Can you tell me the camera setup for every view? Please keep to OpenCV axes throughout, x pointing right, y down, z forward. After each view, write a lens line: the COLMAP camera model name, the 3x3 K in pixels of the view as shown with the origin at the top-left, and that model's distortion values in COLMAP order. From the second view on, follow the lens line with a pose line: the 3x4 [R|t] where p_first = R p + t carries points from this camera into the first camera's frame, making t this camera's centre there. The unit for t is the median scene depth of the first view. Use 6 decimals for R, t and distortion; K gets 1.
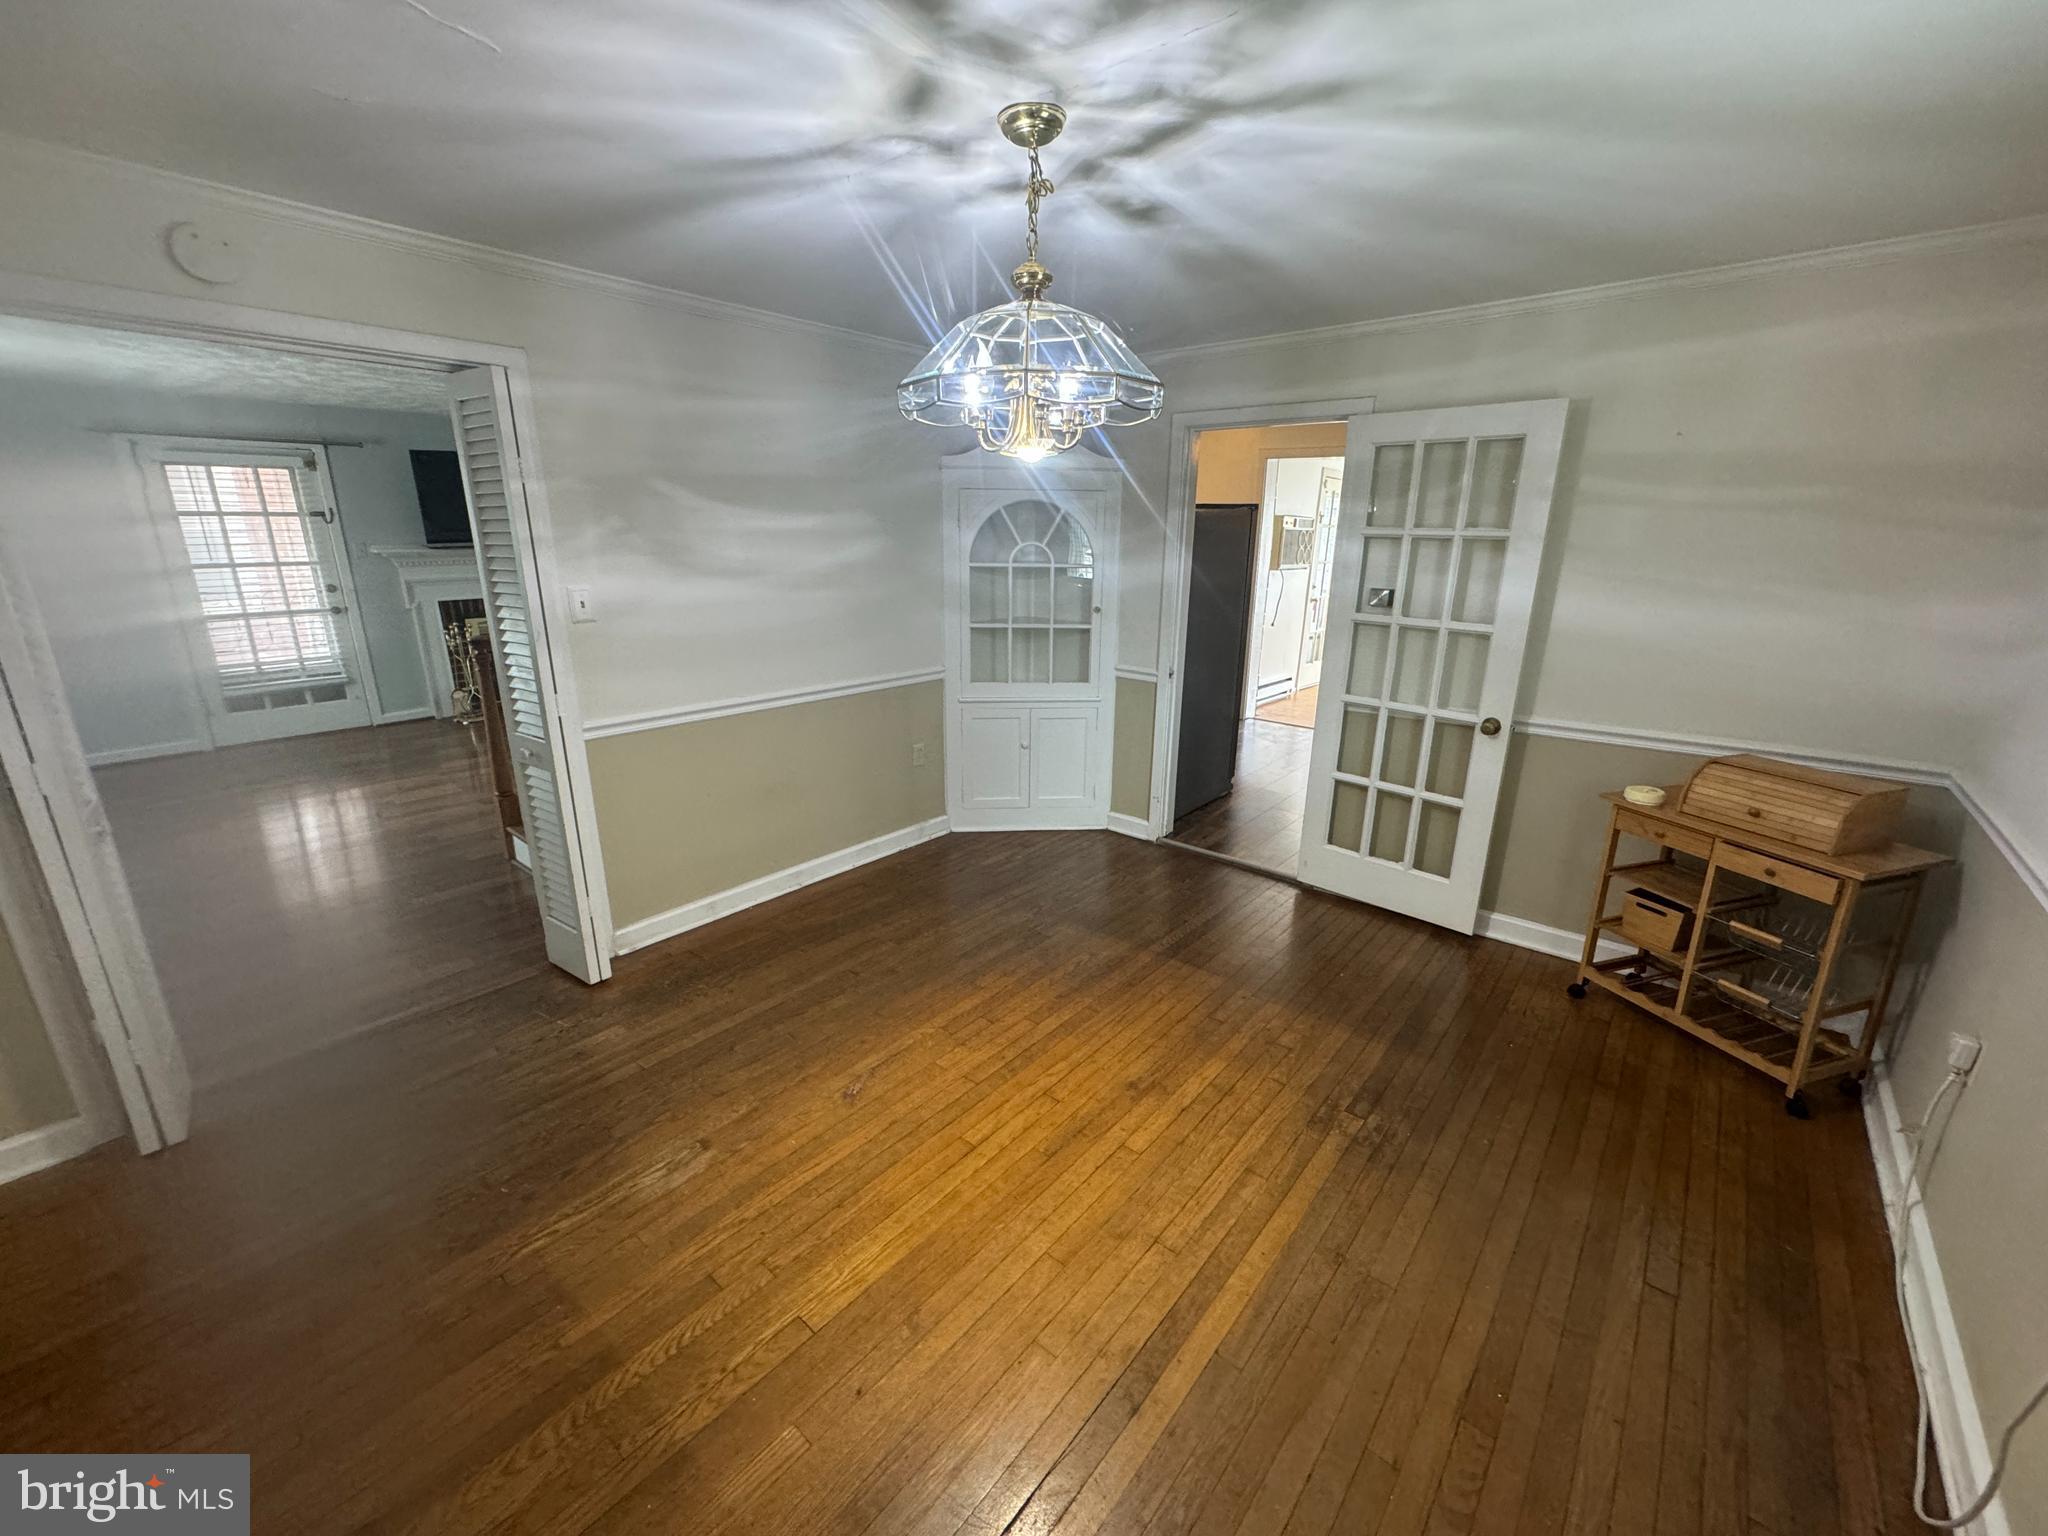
lens RADIAL K [[818.4, 0, 1023.0], [0, 818.4, 764.3], [0, 0, 1]] dist [-0.001508, 0.000276]
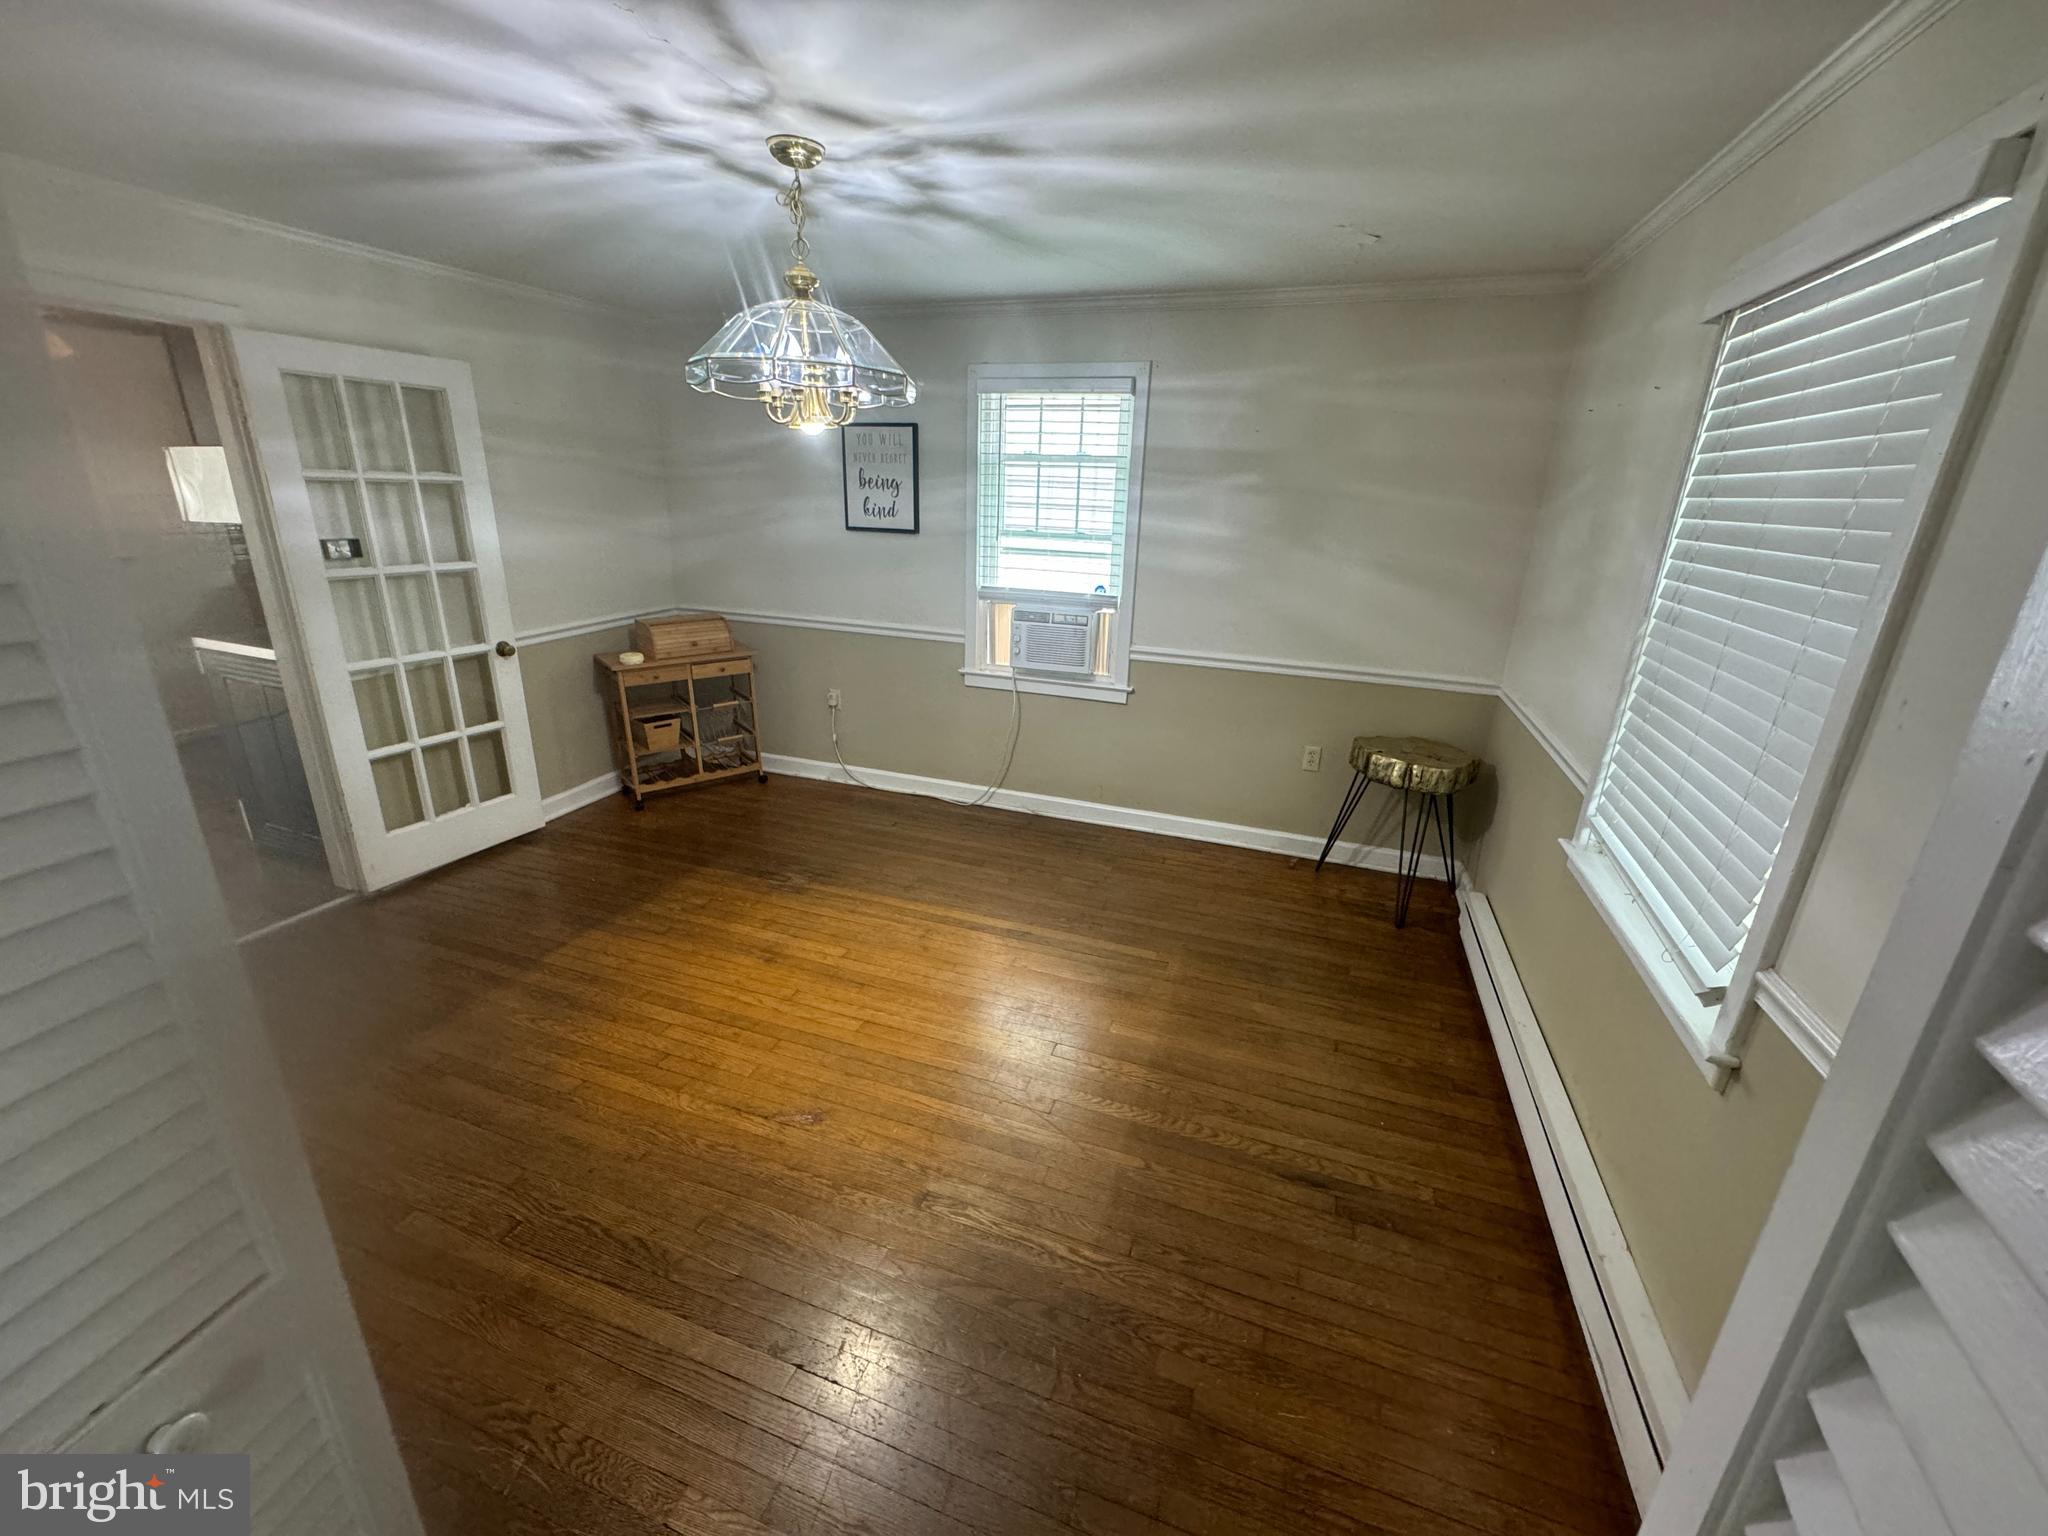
lens RADIAL K [[818.4, 0, 1023.0], [0, 818.4, 764.3], [0, 0, 1]] dist [-0.001508, 0.000276]
pose [[-0.356644, -0.314711, 0.879637, -1.051076], [0.230727, 0.882717, 0.409360, -0.287475], [-0.905301, 0.348952, -0.242204, 0.940273]]
